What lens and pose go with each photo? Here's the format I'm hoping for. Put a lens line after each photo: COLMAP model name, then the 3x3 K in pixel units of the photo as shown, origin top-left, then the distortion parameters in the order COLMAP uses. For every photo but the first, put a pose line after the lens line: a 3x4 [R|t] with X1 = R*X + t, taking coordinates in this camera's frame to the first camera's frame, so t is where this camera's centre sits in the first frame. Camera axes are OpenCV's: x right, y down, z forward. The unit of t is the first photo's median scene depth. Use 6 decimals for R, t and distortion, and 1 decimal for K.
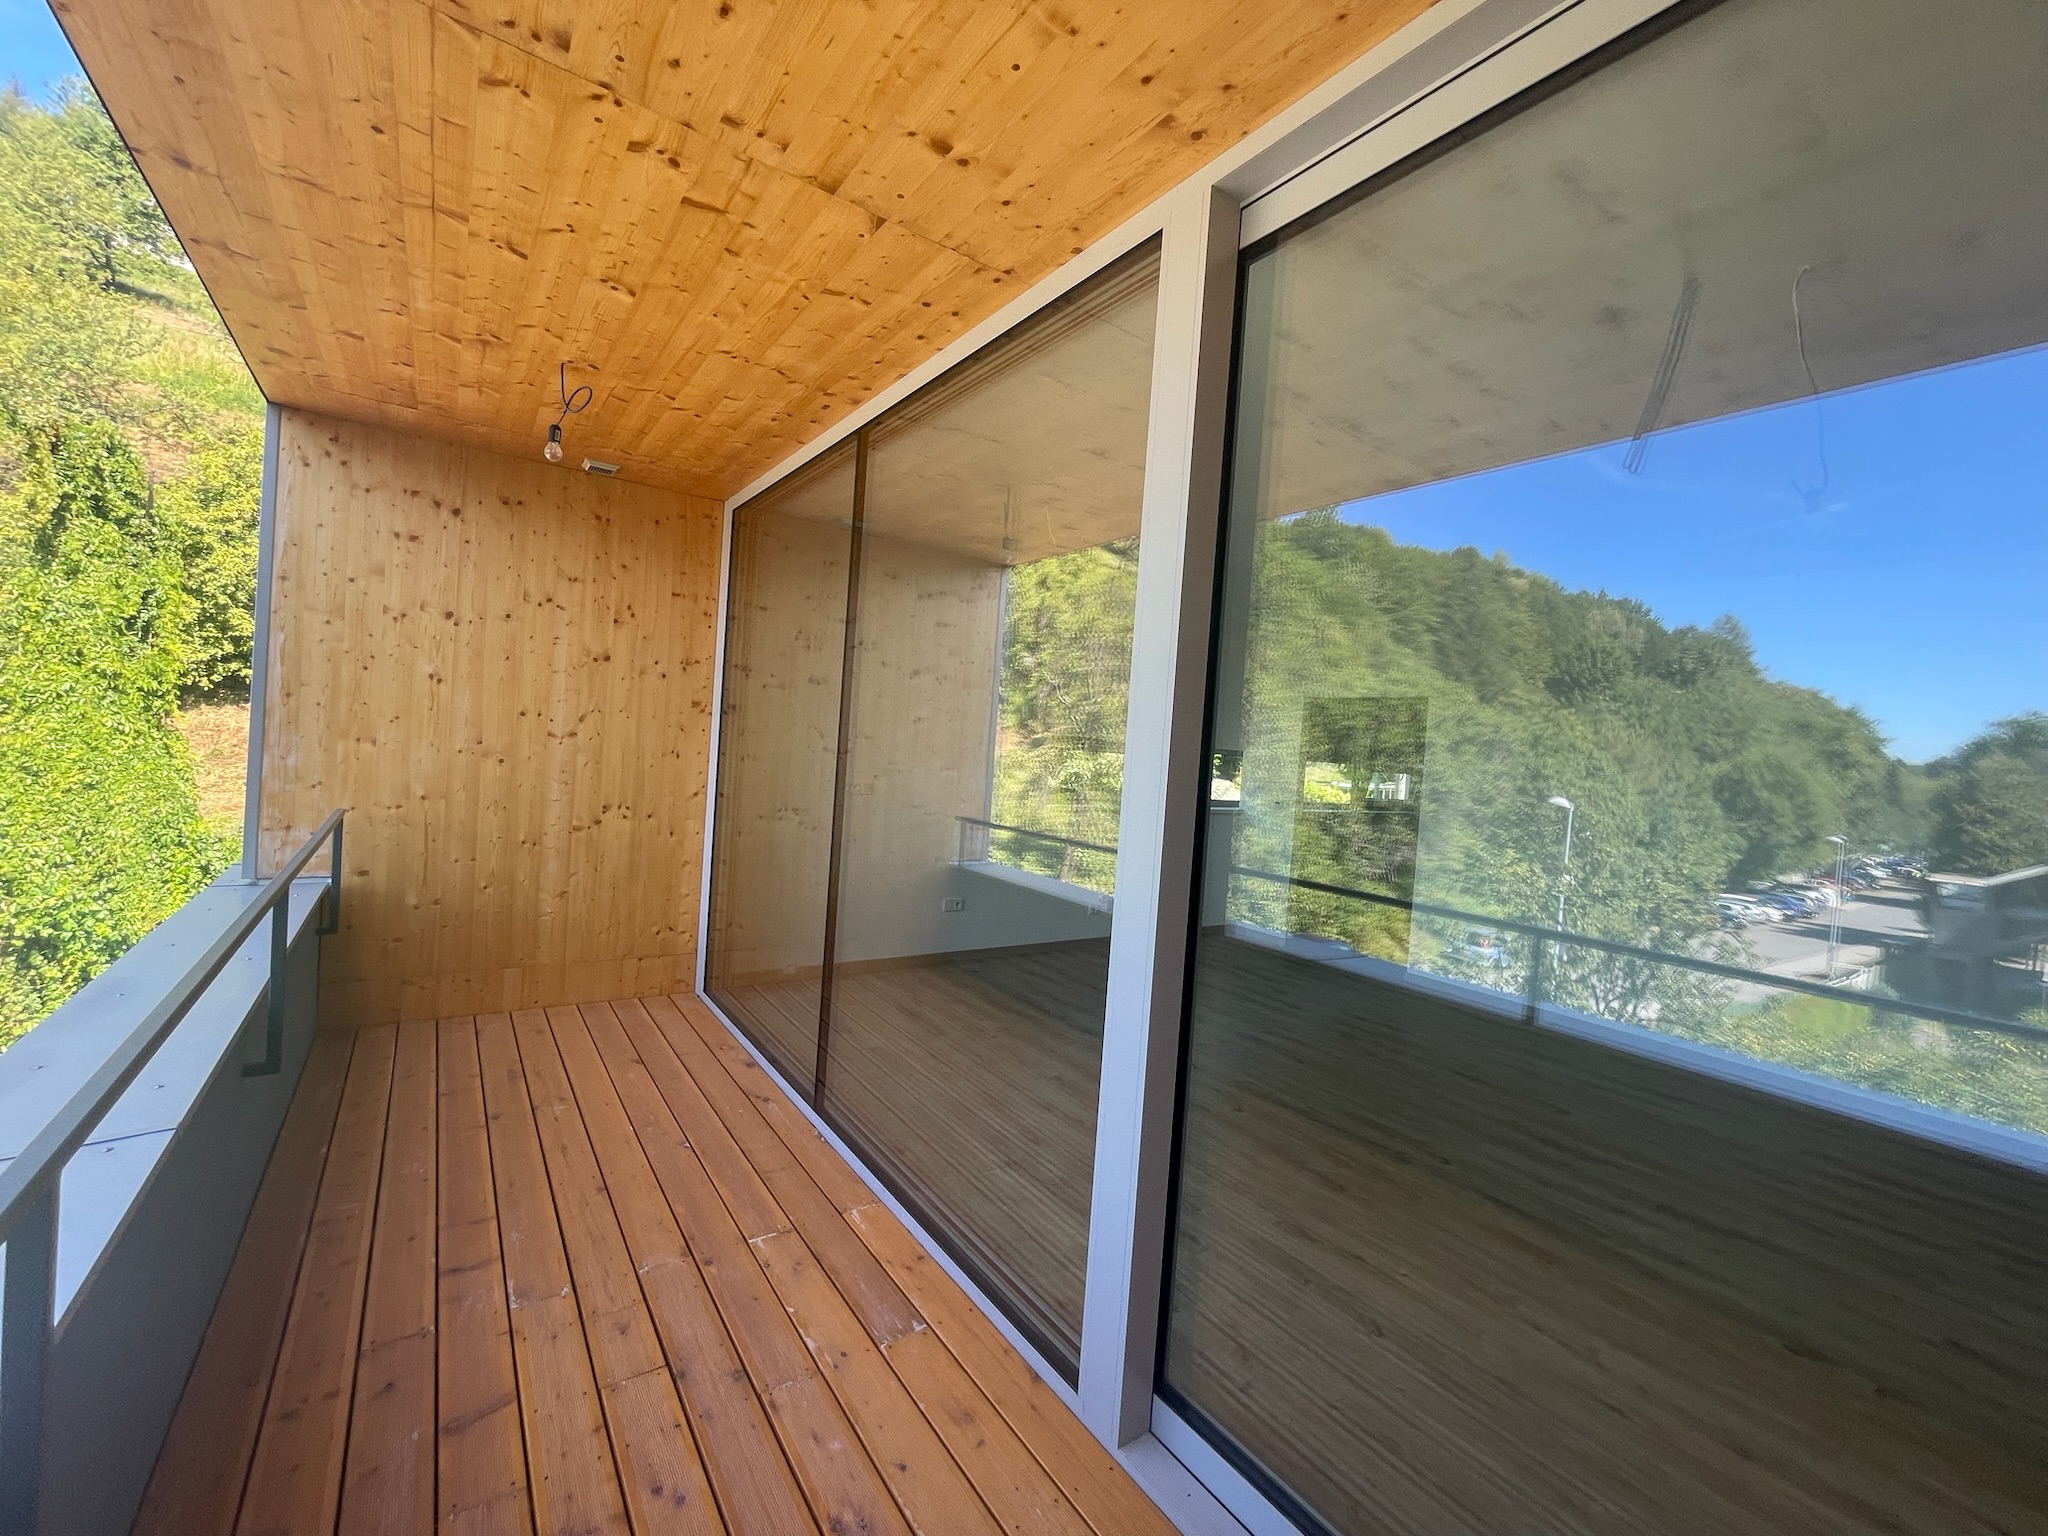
lens RADIAL K [[833.1, 0, 1028.6], [0, 833.1, 767.1], [0, 0, 1]] dist [-0.003867, 0.000147]
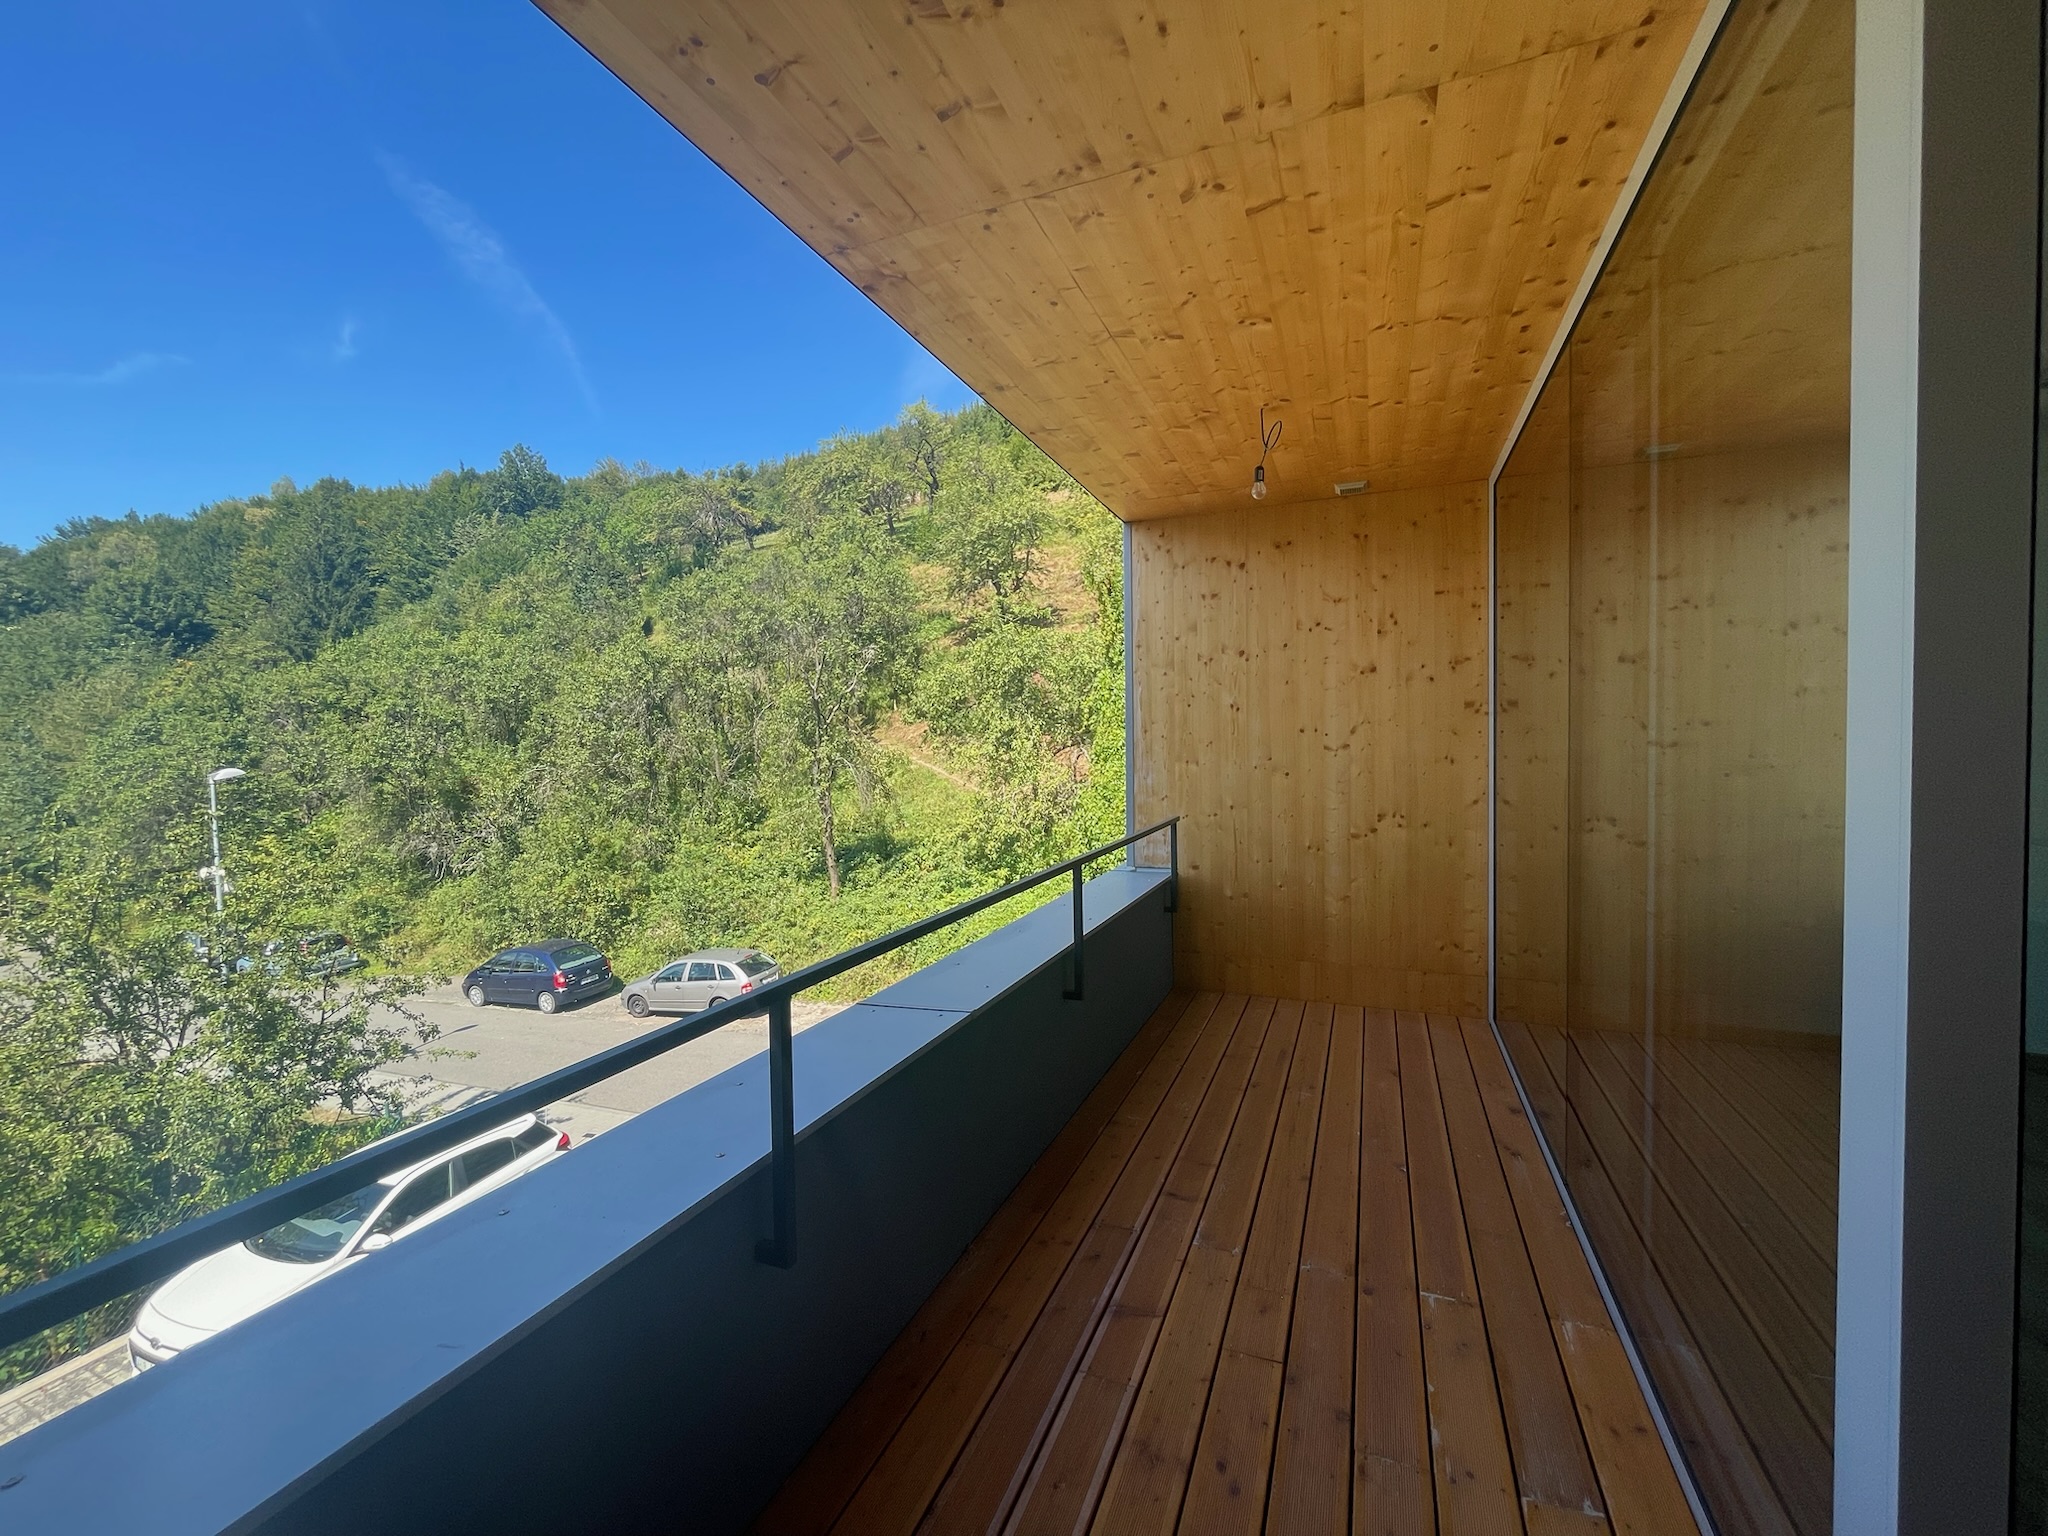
lens RADIAL K [[833.1, 0, 1028.6], [0, 833.1, 767.1], [0, 0, 1]] dist [-0.003867, 0.000147]
pose [[0.530277, -0.052589, -0.846192, 0.144560], [0.031053, 0.998609, -0.042602, 0.021641], [0.847256, -0.003686, 0.531172, 0.112629]]
